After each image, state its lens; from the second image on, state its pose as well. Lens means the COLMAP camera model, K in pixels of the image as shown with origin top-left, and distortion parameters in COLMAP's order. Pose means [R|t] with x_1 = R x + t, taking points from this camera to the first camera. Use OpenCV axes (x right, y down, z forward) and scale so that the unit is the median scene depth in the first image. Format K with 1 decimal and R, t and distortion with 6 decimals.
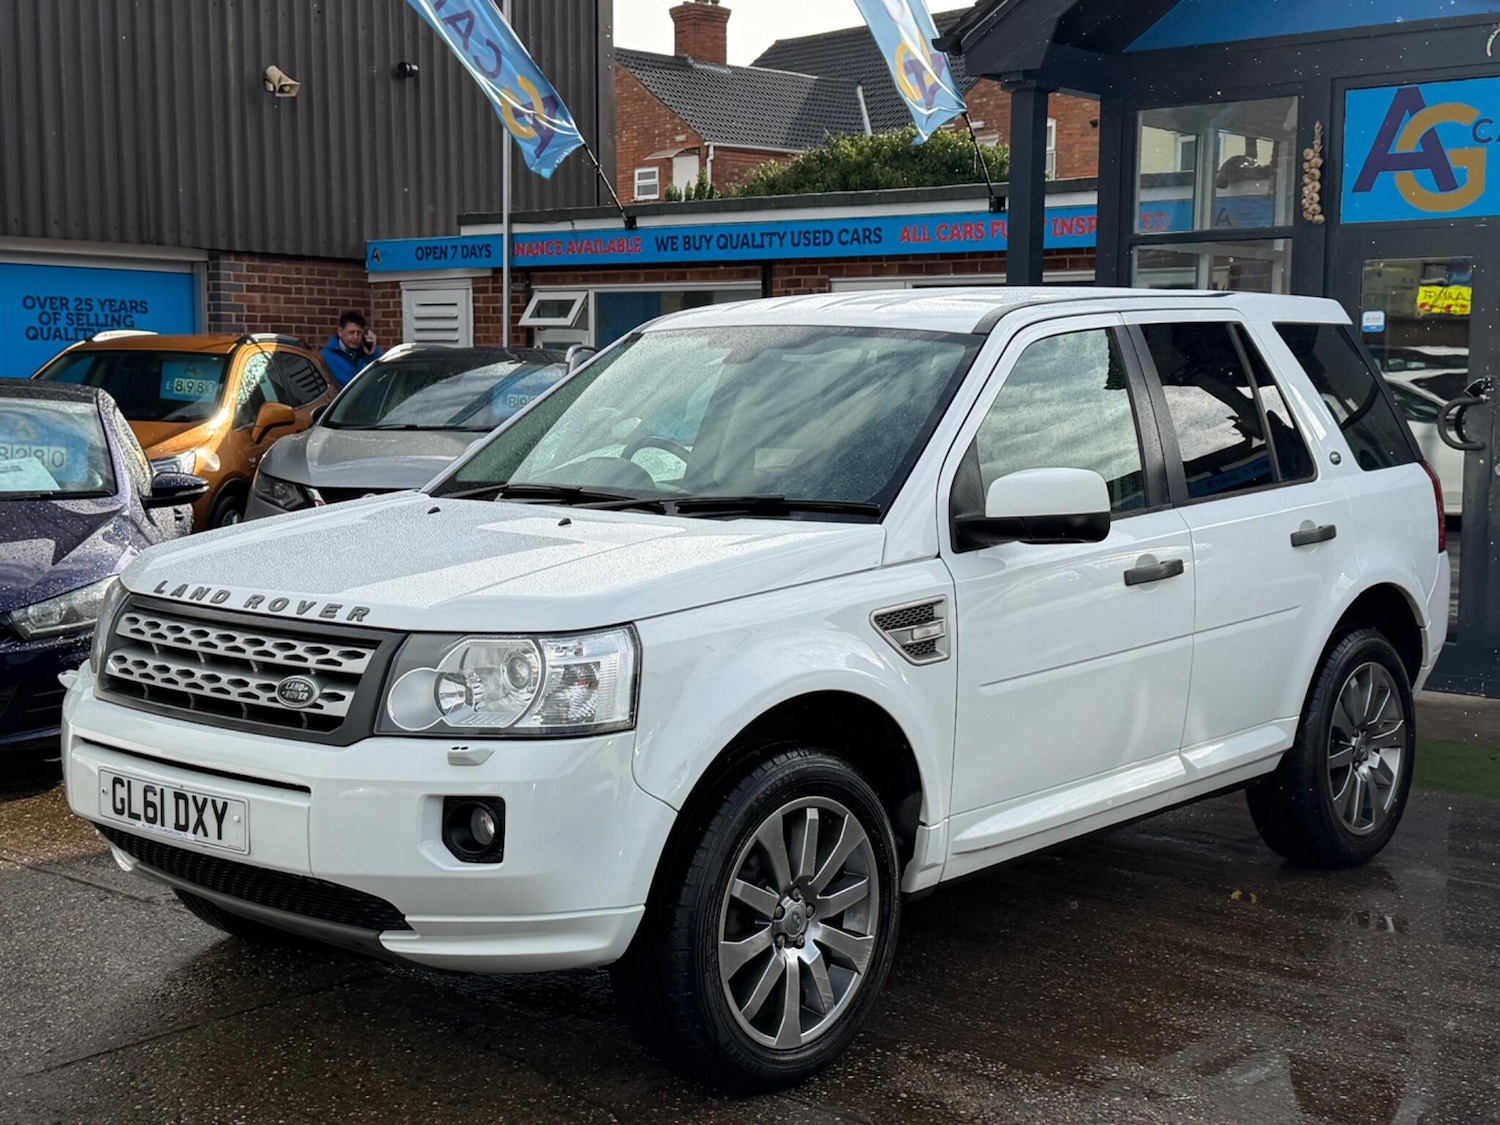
lens RADIAL K [[2087.4, 0, 750.0], [0, 2087.4, 562.5], [0, 0, 1]] dist [0.075673, -0.093607]
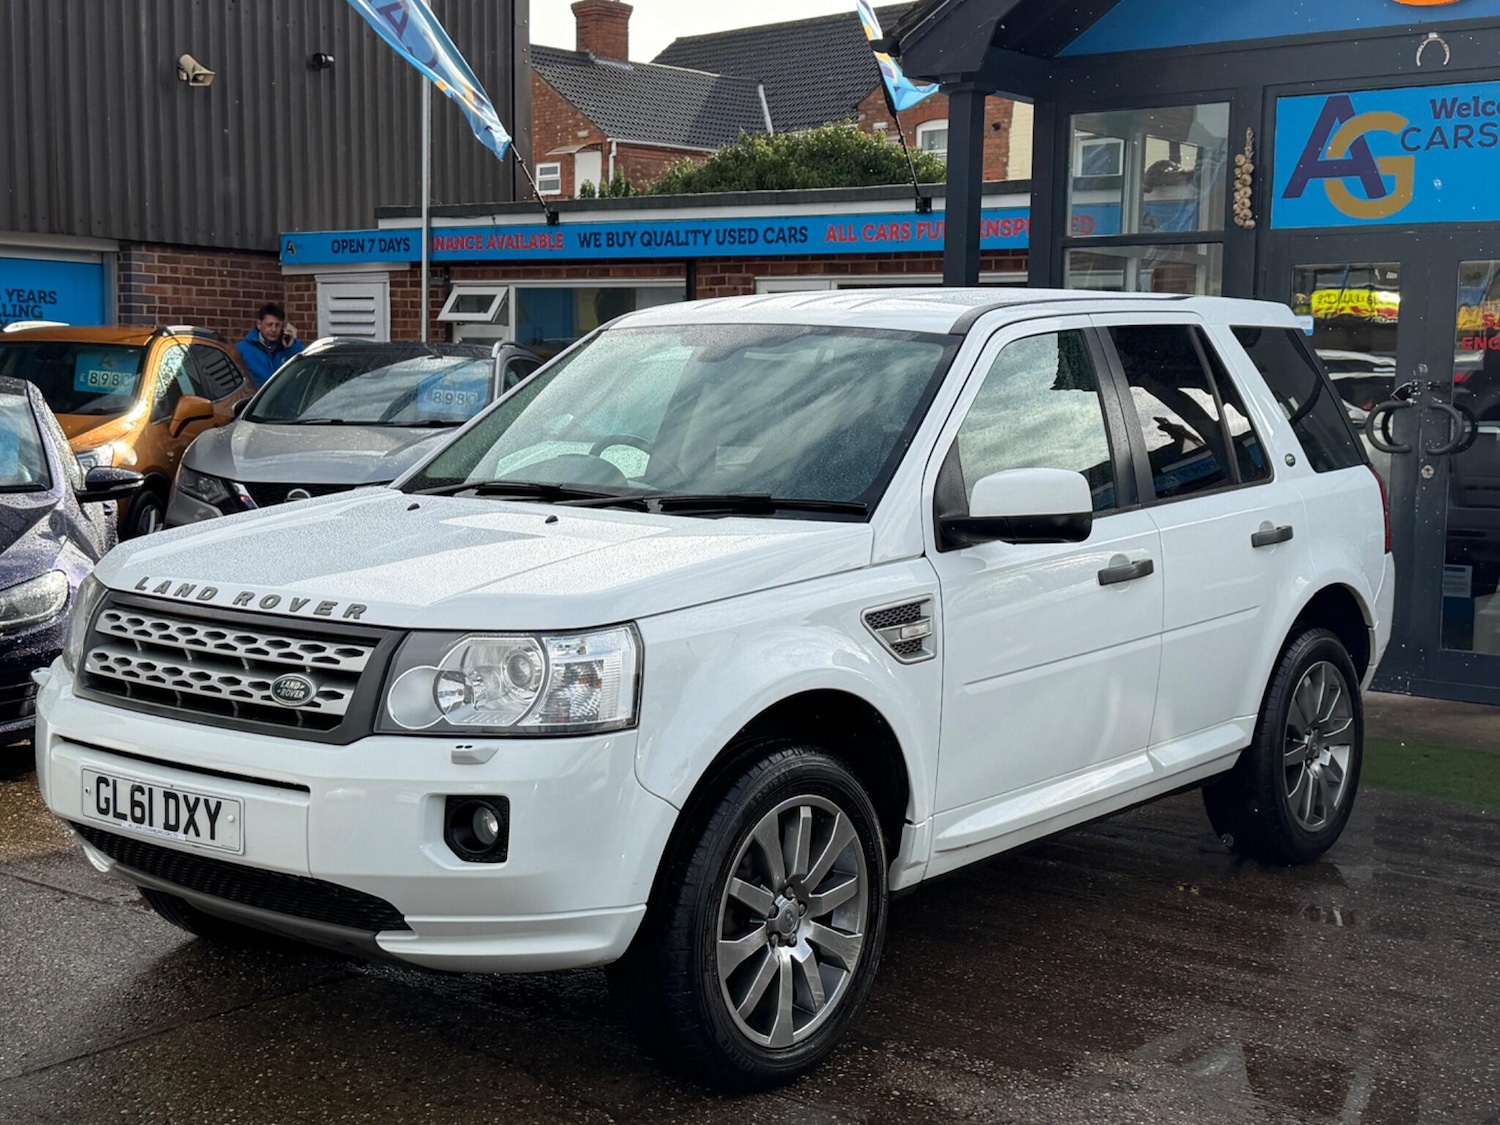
lens RADIAL K [[2087.4, 0, 750.0], [0, 2087.4, 562.5], [0, 0, 1]] dist [0.075673, -0.093607]
pose [[0.998672, 0.004265, 0.051336, -0.035686], [-0.004321, 0.999990, 0.000981, -0.000199], [-0.051332, -0.001201, 0.998681, 0.001505]]
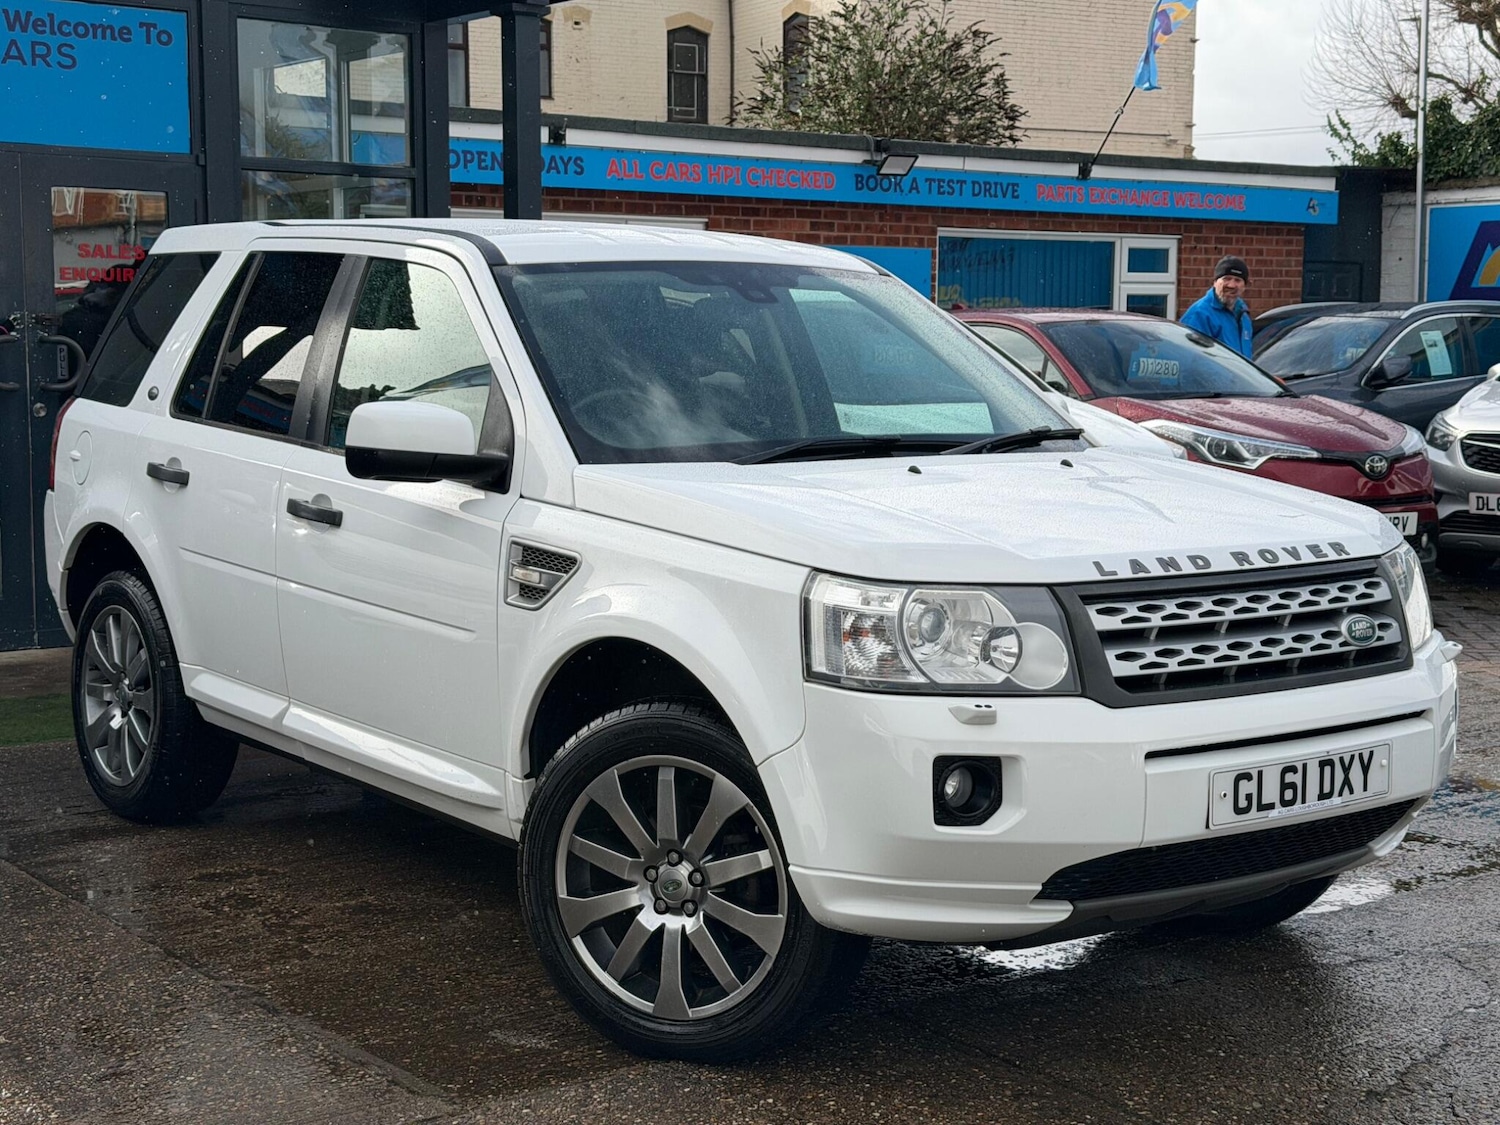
lens RADIAL K [[2179.2, 0, 750.0], [0, 2179.2, 562.5], [0, 0, 1]] dist [0.183261, -0.369492]
pose [[0.224314, -0.115863, 0.967605, -0.901422], [0.088711, 0.991212, 0.098125, -0.069787], [-0.970471, 0.063827, 0.232621, 0.713288]]
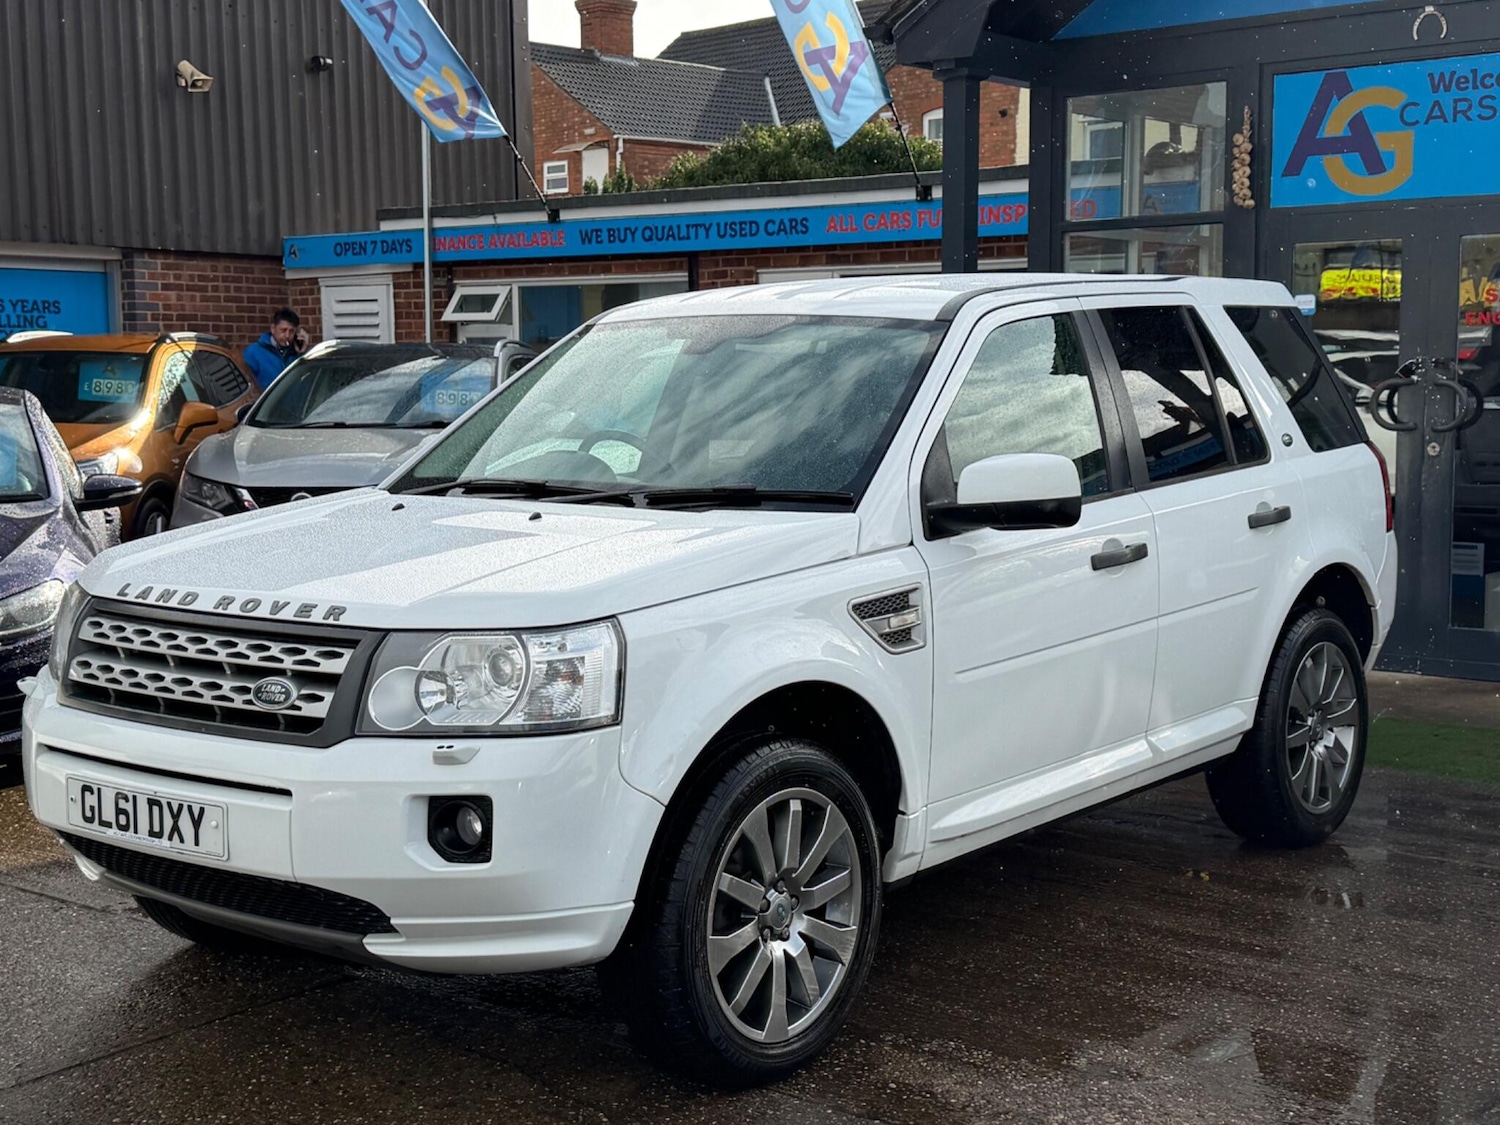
lens RADIAL K [[2087.5, 0, 750.3], [0, 2087.5, 568.9], [0, 0, 1]] dist [0.080006, -0.117725]
pose [[0.998938, -0.018688, 0.042123, -0.023003], [0.018425, 0.999808, 0.006637, 0.000645], [-0.042239, -0.005854, 0.999090, 0.006647]]
